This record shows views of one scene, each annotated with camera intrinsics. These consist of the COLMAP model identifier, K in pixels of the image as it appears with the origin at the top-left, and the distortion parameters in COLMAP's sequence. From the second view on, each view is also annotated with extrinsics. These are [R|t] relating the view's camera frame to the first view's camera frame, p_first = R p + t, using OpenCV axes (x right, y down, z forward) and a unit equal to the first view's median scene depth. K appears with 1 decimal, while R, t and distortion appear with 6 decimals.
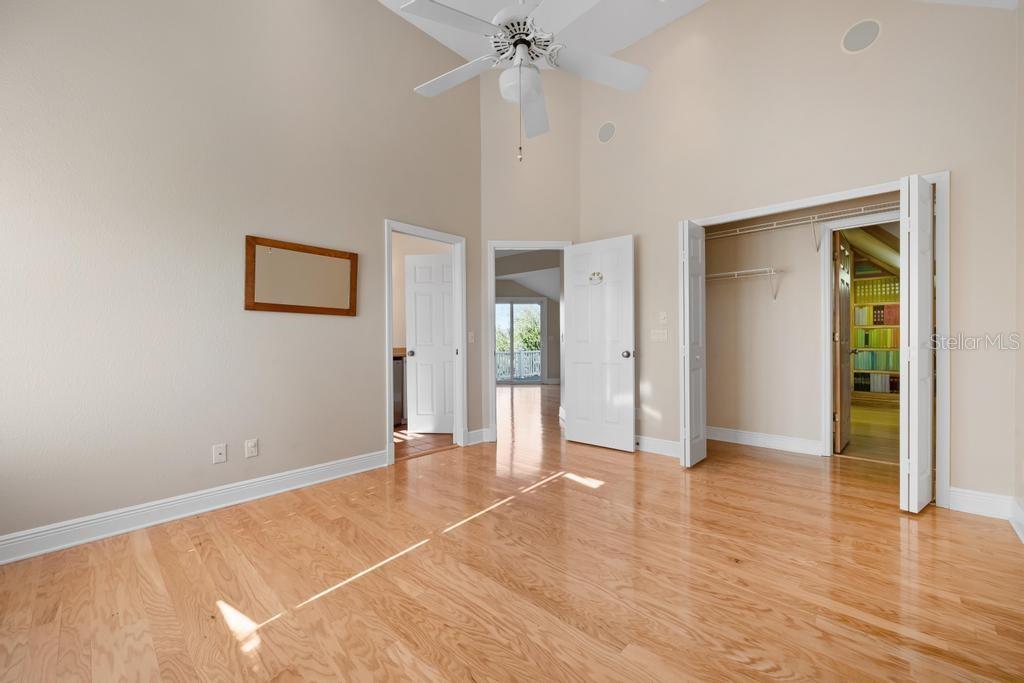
lens RADIAL K [[403.9, 0, 512.7], [0, 403.9, 341.7], [0, 0, 1]] dist [-0.001758, 0.000087]
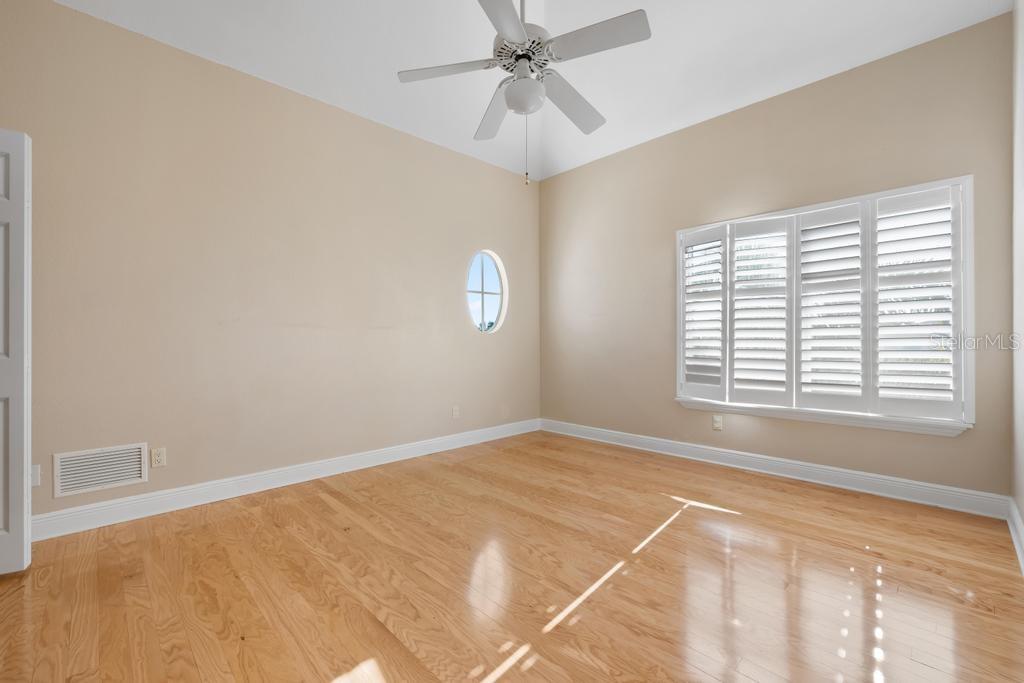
lens RADIAL K [[432.8, 0, 511.3], [0, 432.8, 341.3], [0, 0, 1]] dist [0.002186, 0.000010]
pose [[-0.998910, 0.013050, 0.044814, 0.017534], [0.013200, 0.999908, 0.003040, 0.000897], [-0.044770, 0.003628, -0.998991, 2.416832]]
